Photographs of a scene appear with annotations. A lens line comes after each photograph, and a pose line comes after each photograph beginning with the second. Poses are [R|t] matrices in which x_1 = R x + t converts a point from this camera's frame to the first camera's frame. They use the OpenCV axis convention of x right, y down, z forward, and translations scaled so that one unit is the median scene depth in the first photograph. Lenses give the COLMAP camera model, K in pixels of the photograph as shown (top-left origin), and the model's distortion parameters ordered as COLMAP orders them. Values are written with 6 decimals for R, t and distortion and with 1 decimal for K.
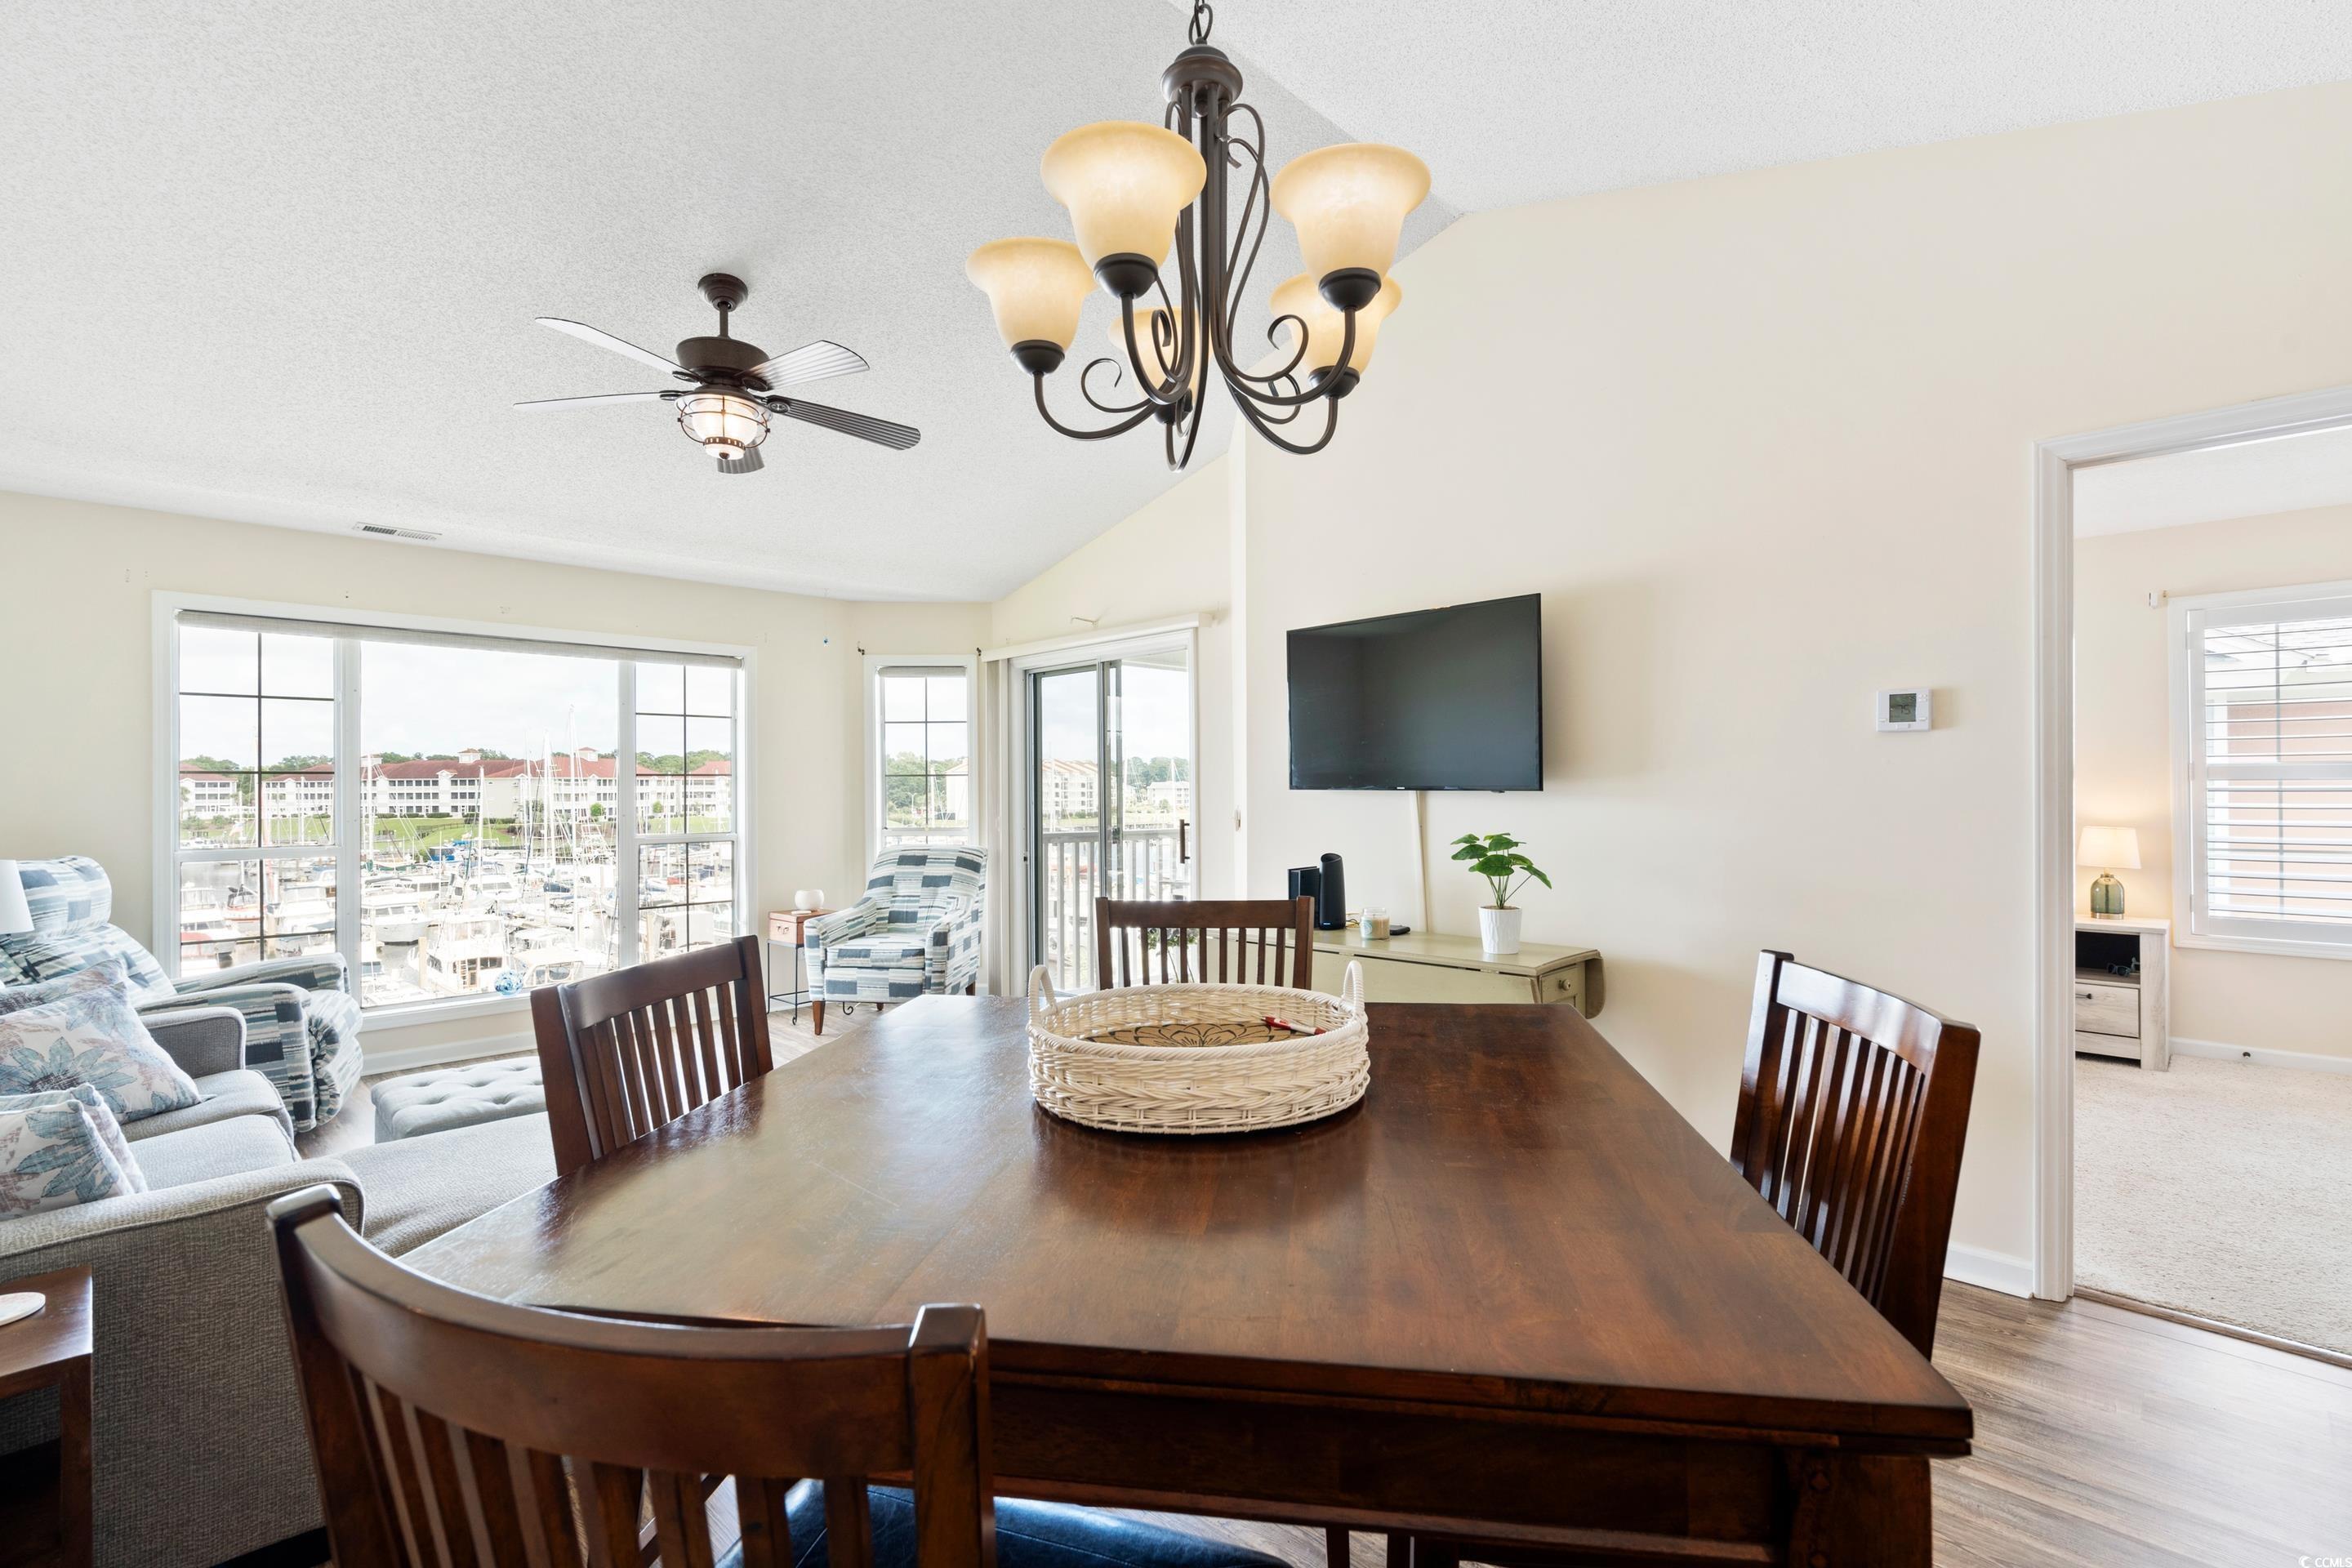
lens RADIAL K [[1058.3, 0, 1164.9], [0, 1058.3, 787.0], [0, 0, 1]] dist [0.000547, 0.000788]
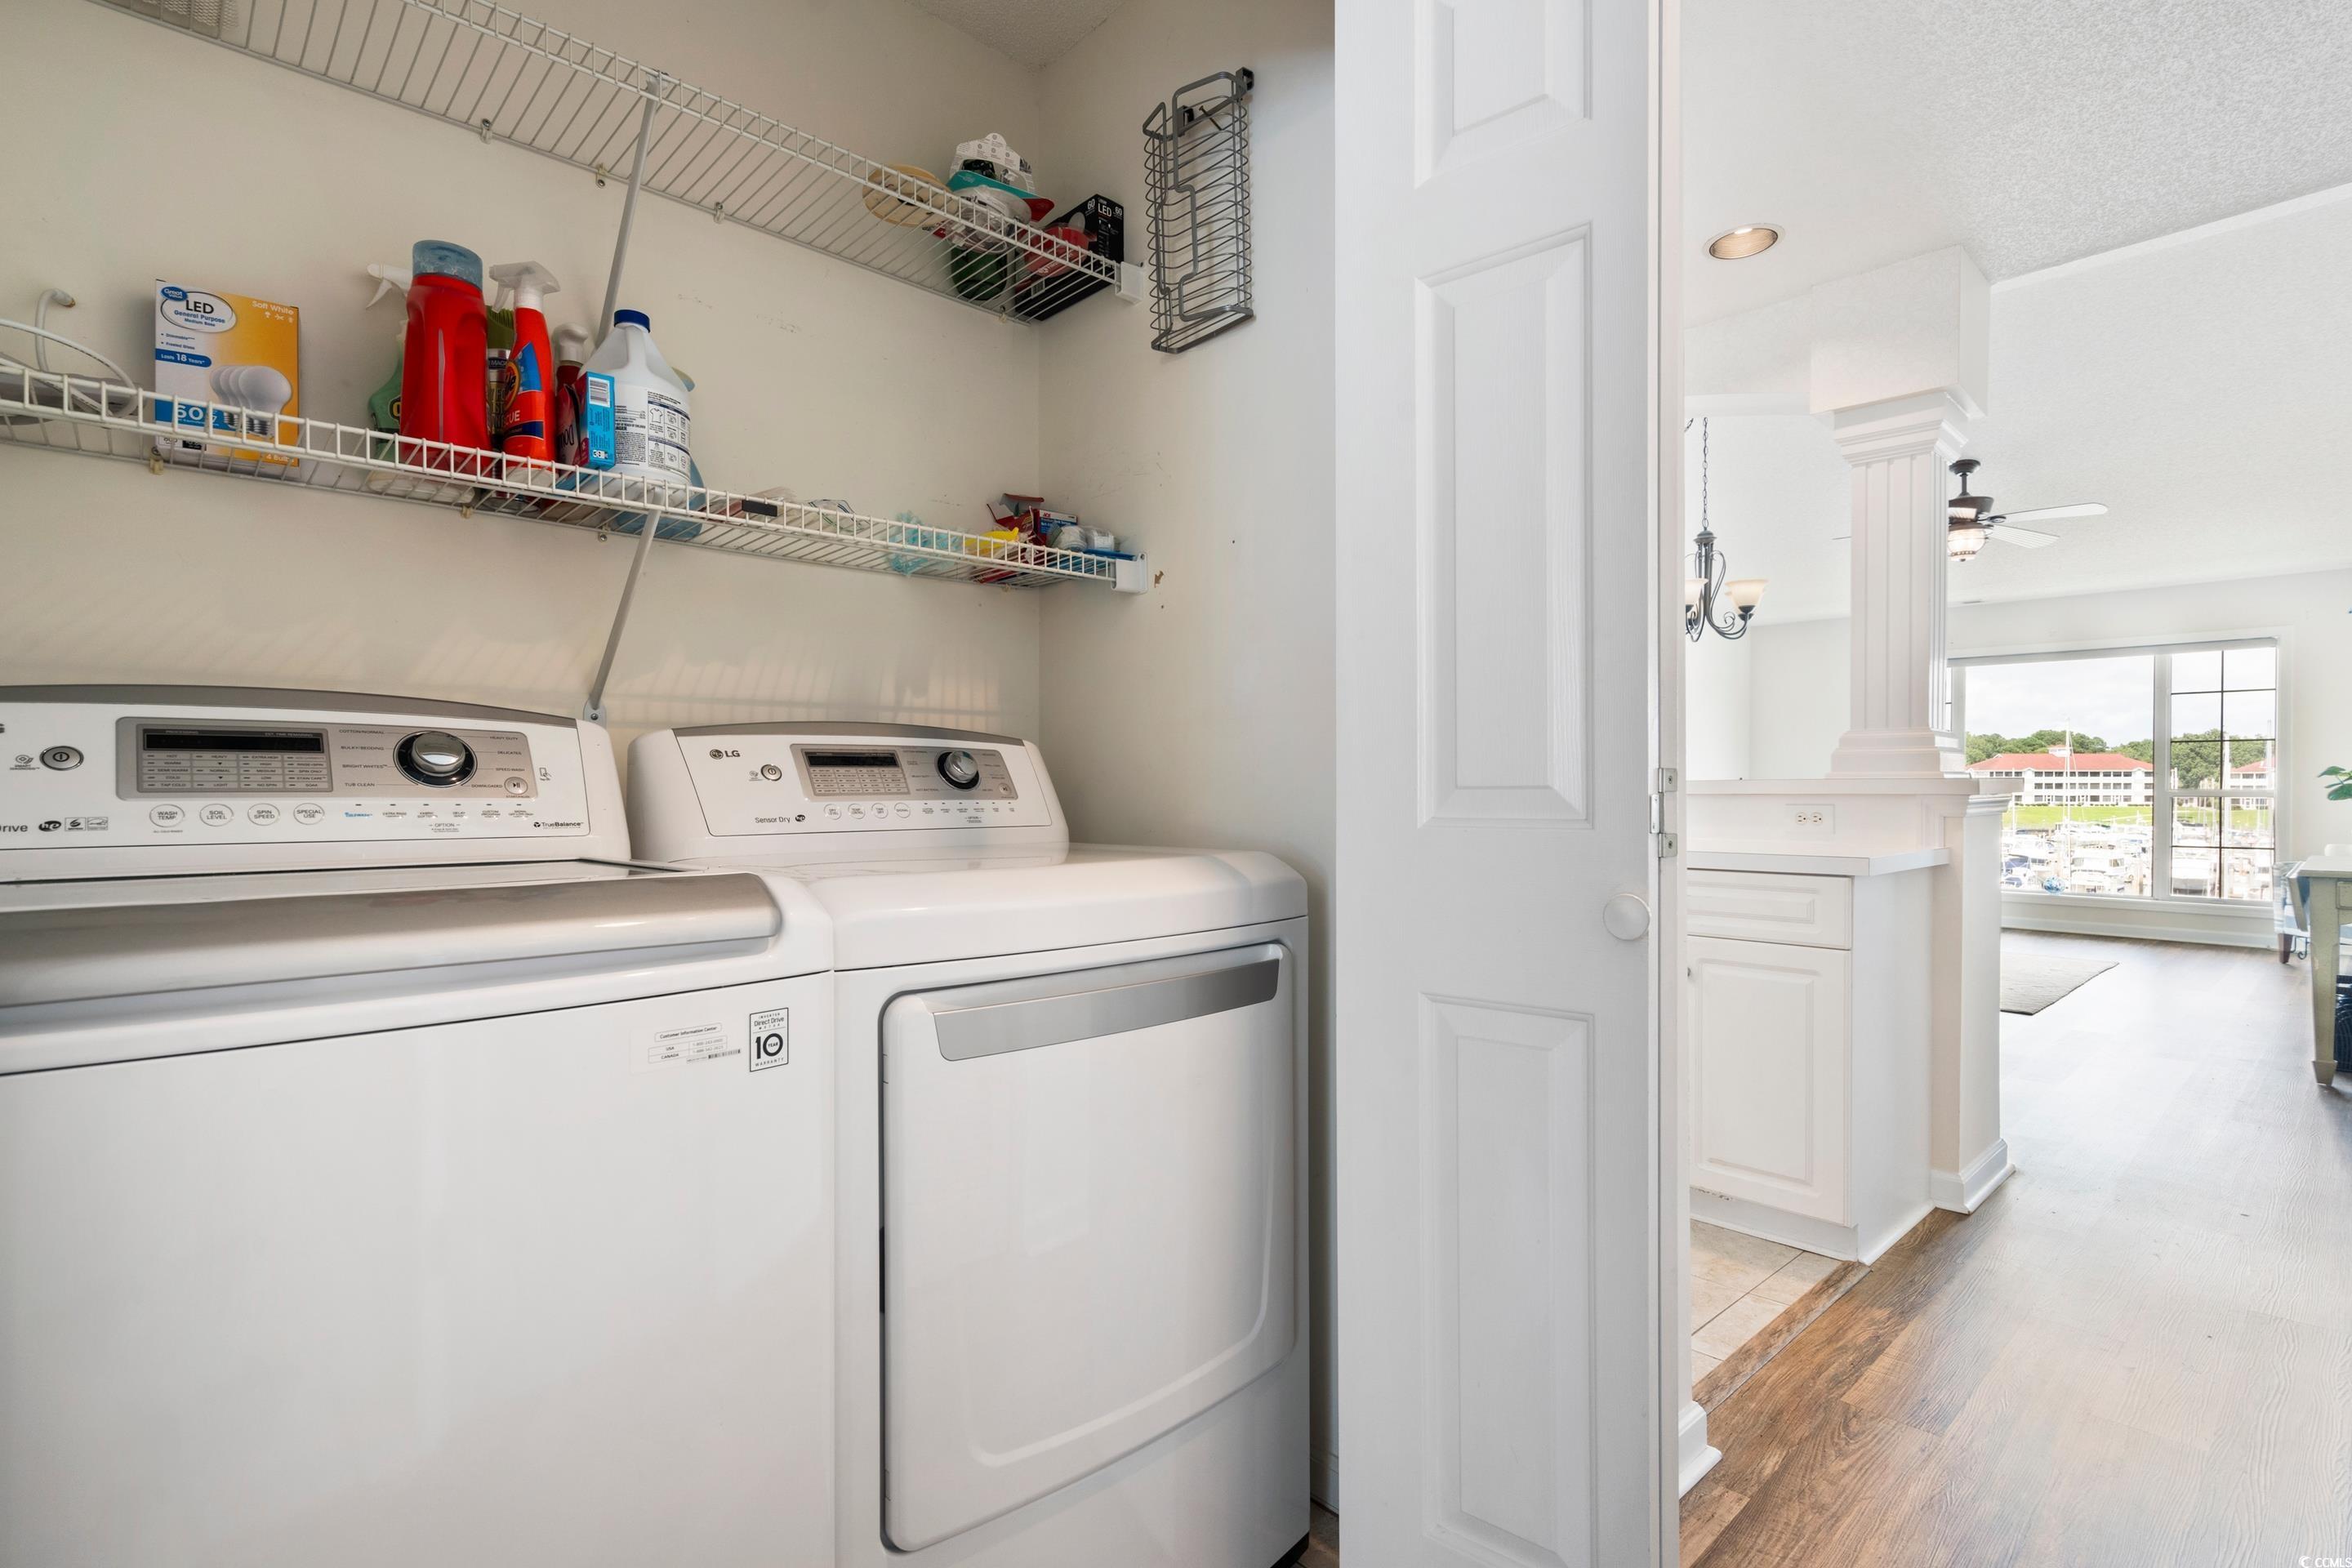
lens RADIAL K [[1102.2, 0, 1175.5], [0, 1102.2, 788.6], [0, 0, 1]] dist [-0.003217, -0.000477]
pose [[-0.050357, 0.008771, -0.998693, 0.800509], [0.000501, 0.999962, 0.008756, 0.029164], [0.998731, -0.000060, -0.050360, -0.123059]]
